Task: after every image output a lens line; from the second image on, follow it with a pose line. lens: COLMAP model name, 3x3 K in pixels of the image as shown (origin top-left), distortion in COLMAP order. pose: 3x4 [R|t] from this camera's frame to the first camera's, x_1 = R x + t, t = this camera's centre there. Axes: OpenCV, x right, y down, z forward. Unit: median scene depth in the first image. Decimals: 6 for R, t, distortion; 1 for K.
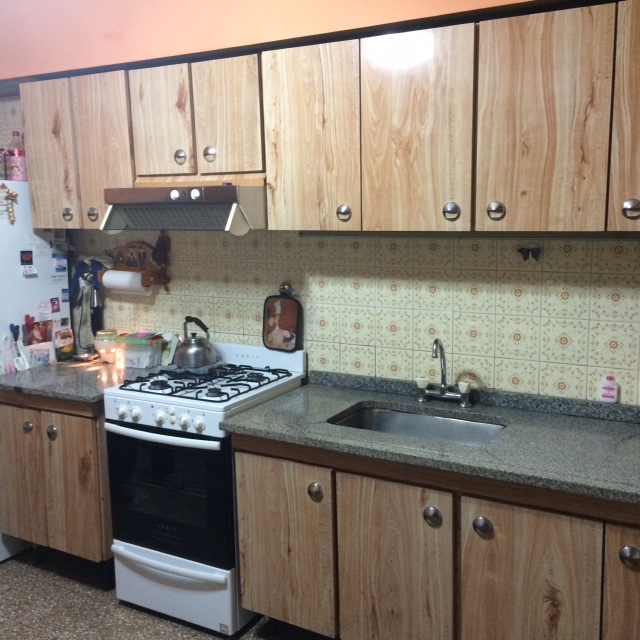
lens RADIAL K [[719.7, 0, 319.8], [0, 719.7, 319.4], [0, 0, 1]] dist [0.045543, 0.000000]
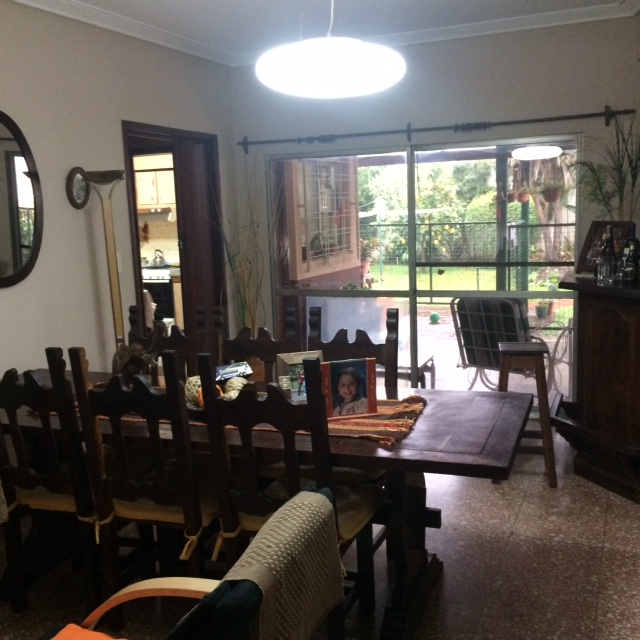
lens RADIAL K [[719.7, 0, 321.9], [0, 719.7, 320.6], [0, 0, 1]] dist [0.045543, 0.000000]
pose [[0.994795, -0.038086, 0.094506, 0.245194], [0.038279, 0.999267, -0.000225, 0.366287], [-0.094429, 0.003842, 0.995524, -2.391616]]
